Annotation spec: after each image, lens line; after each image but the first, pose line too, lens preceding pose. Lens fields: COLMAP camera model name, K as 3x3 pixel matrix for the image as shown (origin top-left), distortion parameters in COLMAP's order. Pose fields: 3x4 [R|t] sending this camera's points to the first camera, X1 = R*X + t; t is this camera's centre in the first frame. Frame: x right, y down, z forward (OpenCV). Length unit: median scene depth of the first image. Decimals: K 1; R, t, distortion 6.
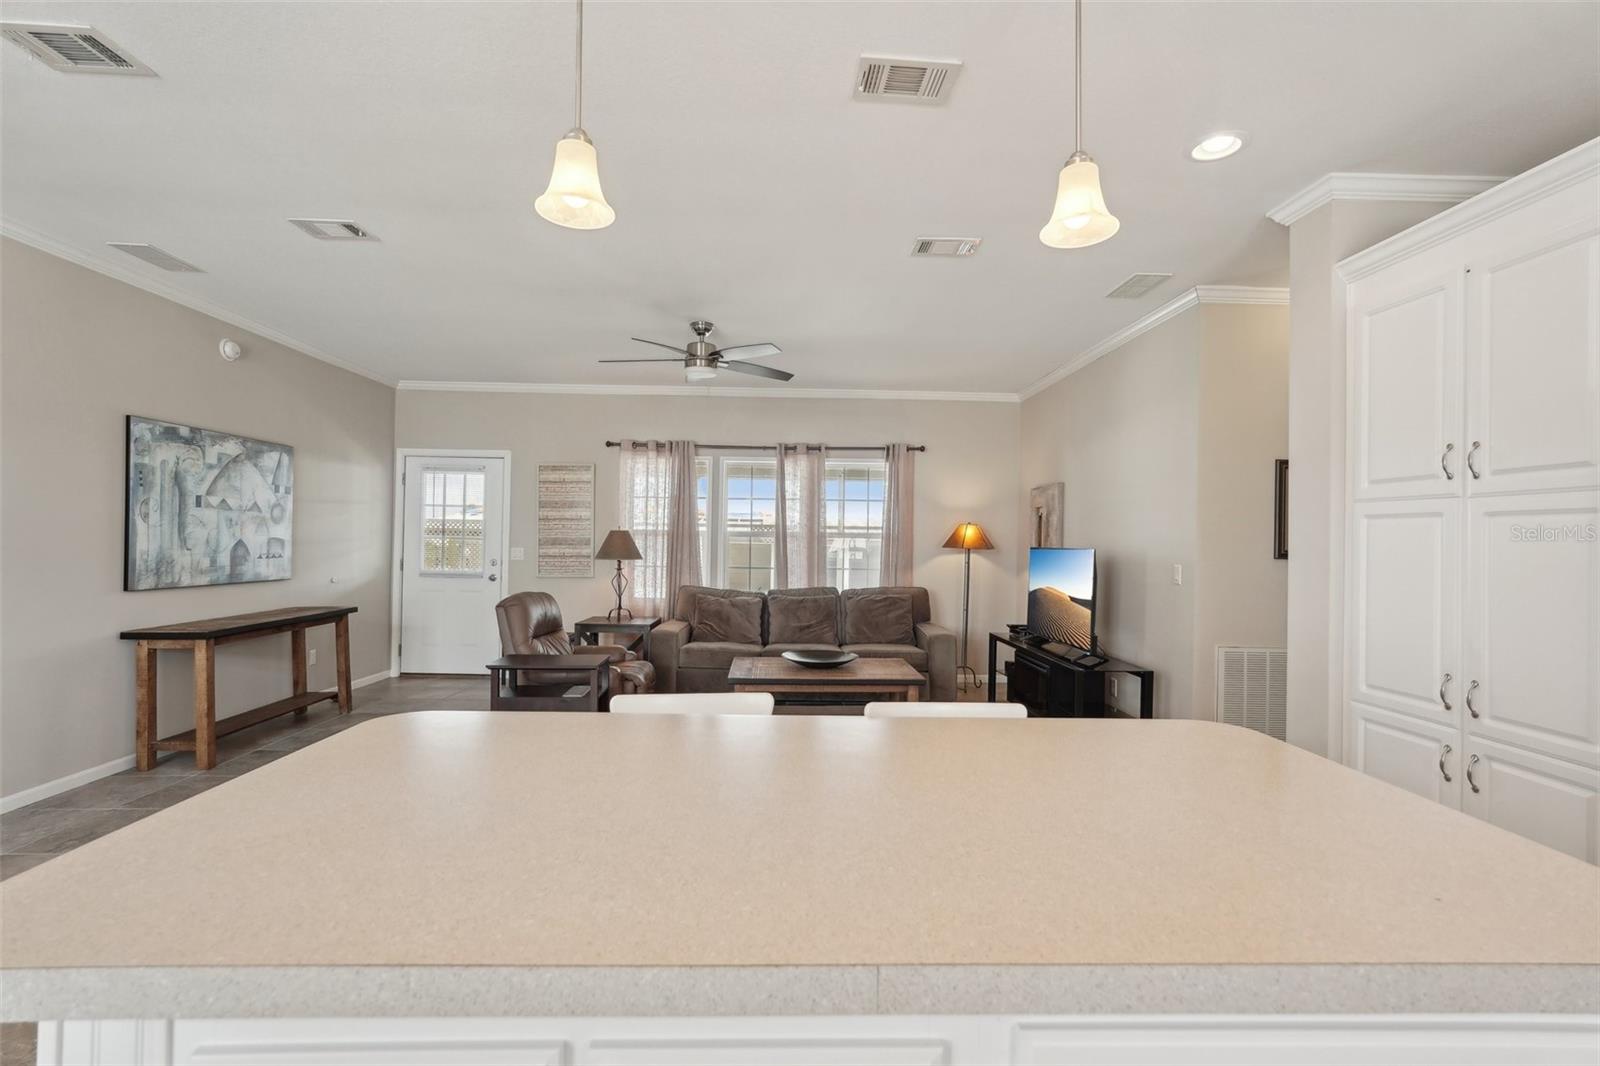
lens RADIAL K [[706.3, 0, 800.1], [0, 706.3, 536.9], [0, 0, 1]] dist [-0.015228, 0.006535]
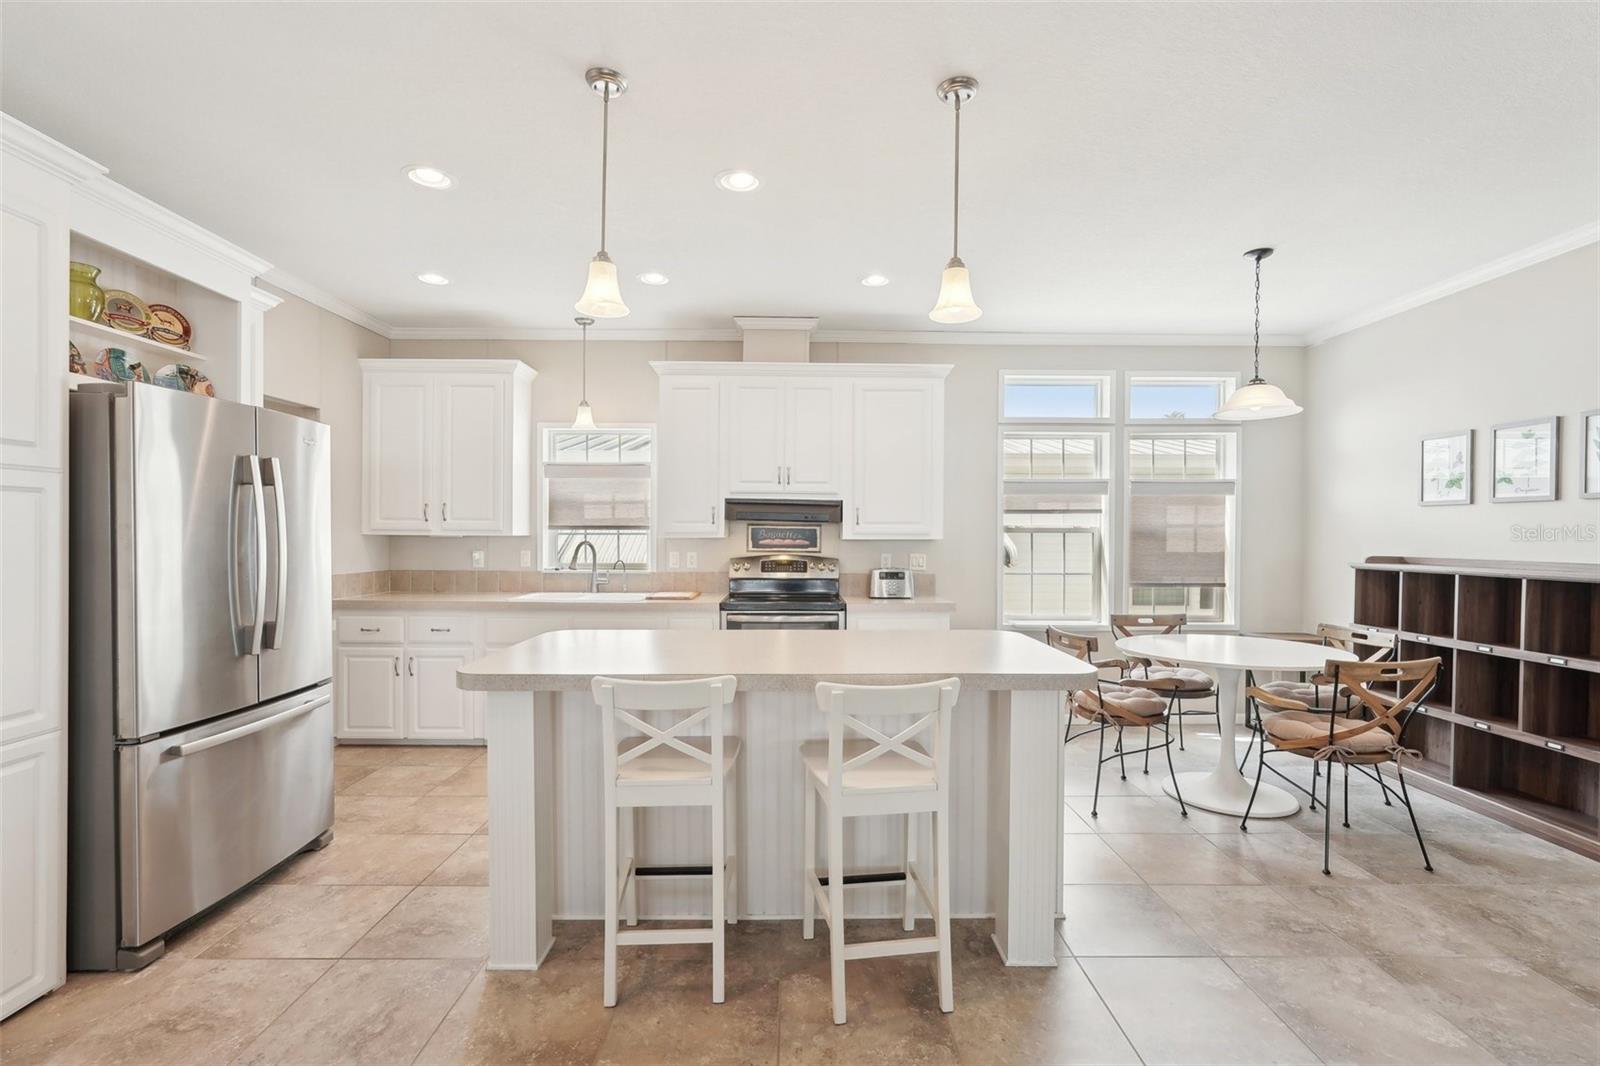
lens RADIAL K [[715.4, 0, 800.2], [0, 715.4, 536.7], [0, 0, 1]] dist [-0.016644, 0.010101]
pose [[-0.999363, -0.022053, 0.028051, -0.013632], [-0.021938, 0.999750, 0.004410, 0.000860], [-0.028141, 0.003792, -0.999597, 0.851215]]
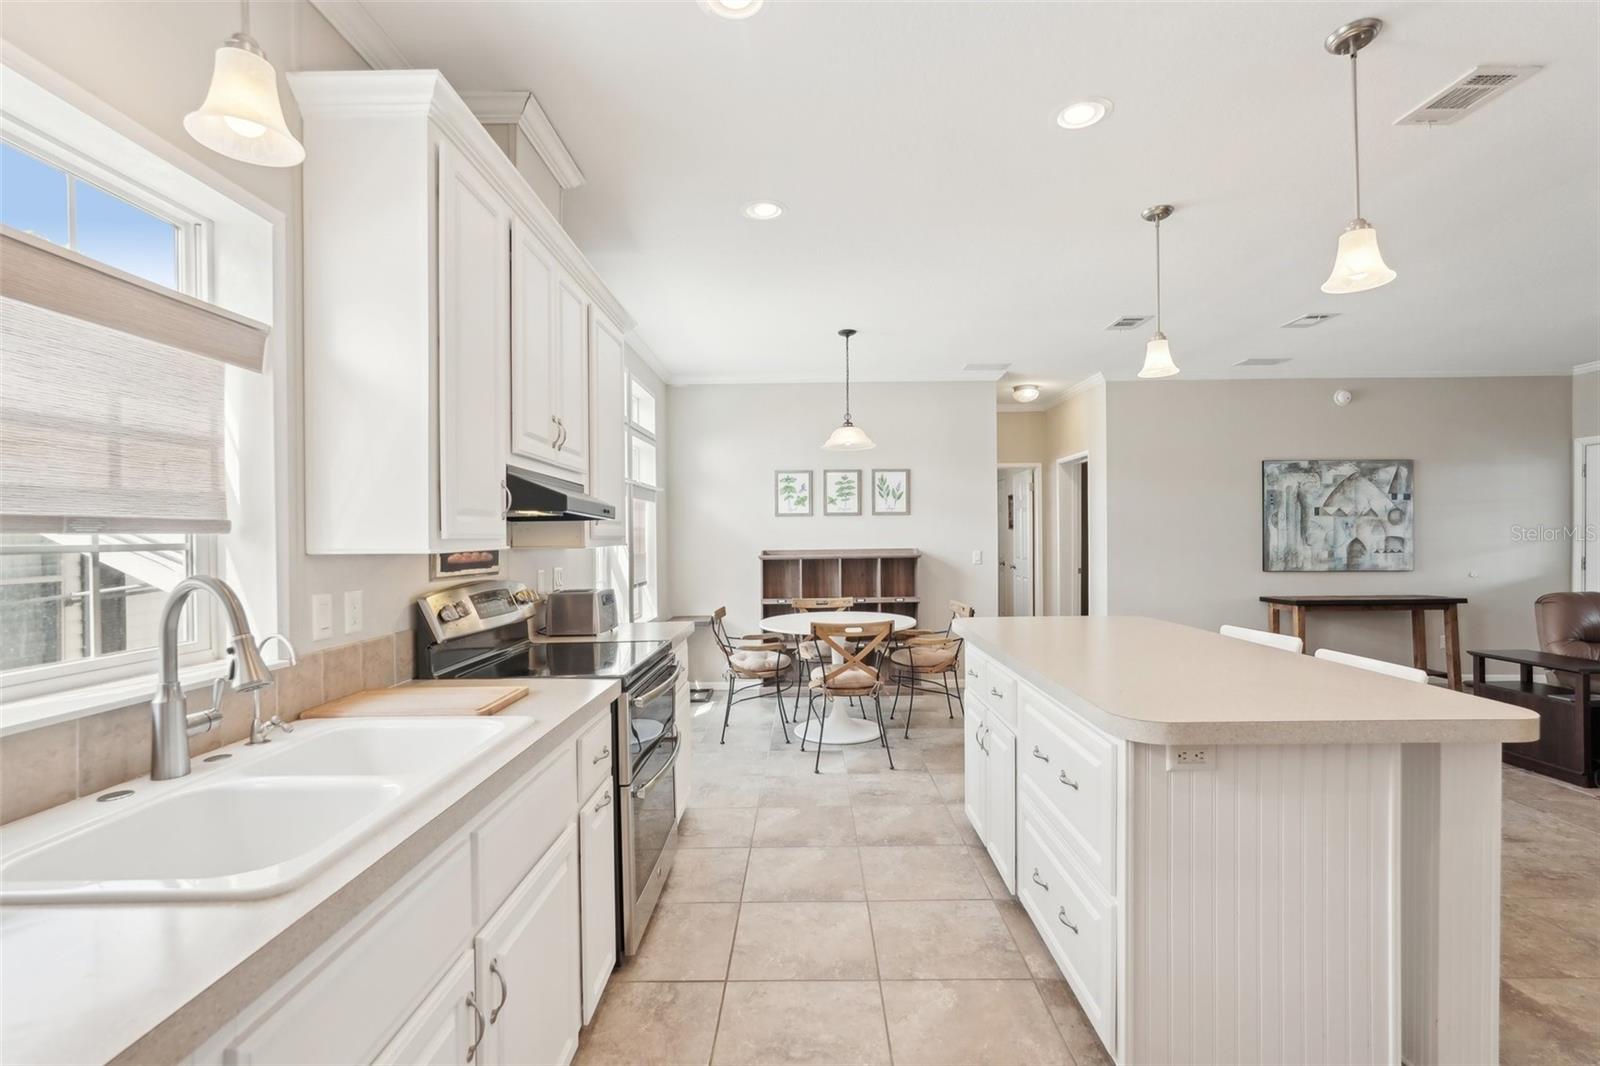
lens RADIAL K [[715.4, 0, 800.2], [0, 715.4, 536.7], [0, 0, 1]] dist [-0.016644, 0.010101]
pose [[-0.048446, -0.015717, -0.998702, 0.602990], [0.011534, 0.999801, -0.016294, 0.011125], [0.998759, -0.012308, -0.048255, 0.021752]]
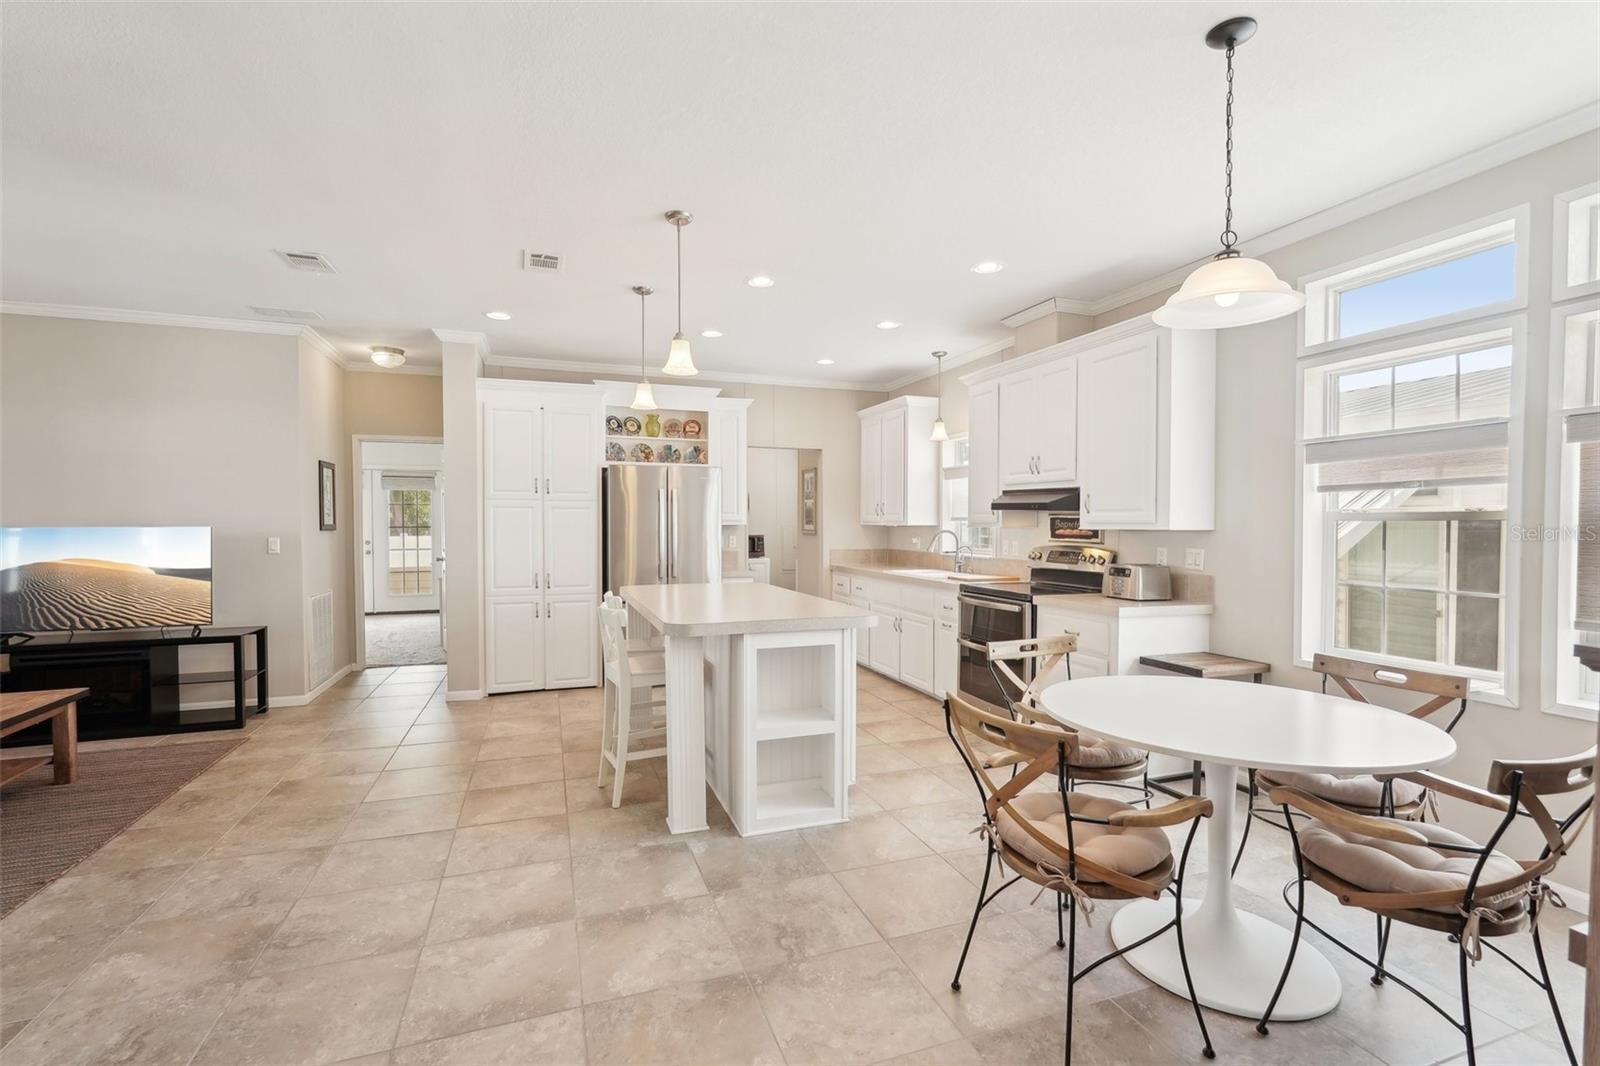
lens RADIAL K [[715.4, 0, 800.2], [0, 715.4, 536.7], [0, 0, 1]] dist [-0.016644, 0.010101]
pose [[-0.301566, -0.035758, 0.952775, -0.856128], [-0.007355, 0.999354, 0.035178, -0.012924], [-0.953417, 0.003601, -0.301634, 0.444984]]
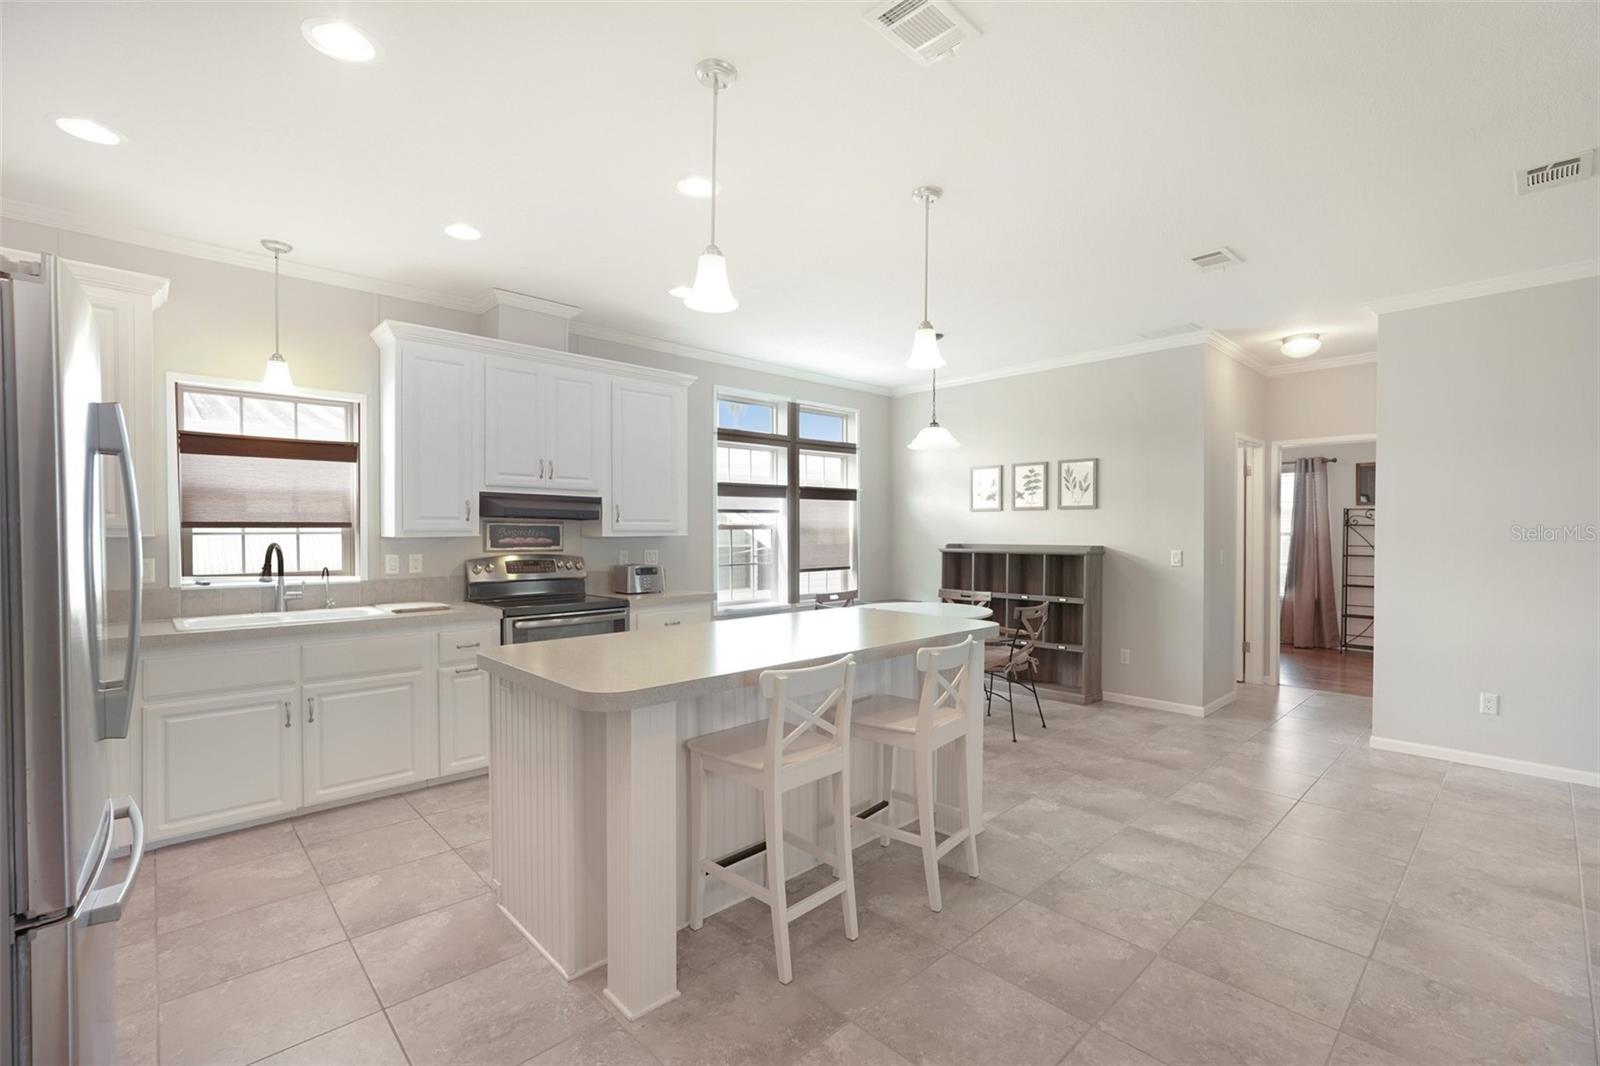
lens RADIAL K [[706.3, 0, 800.1], [0, 706.3, 536.9], [0, 0, 1]] dist [-0.015228, 0.006535]
pose [[-0.752986, -0.010572, -0.657952, 0.415835], [-0.011149, 0.999932, -0.003307, 0.008580], [0.657942, 0.004846, -0.753053, 0.761504]]
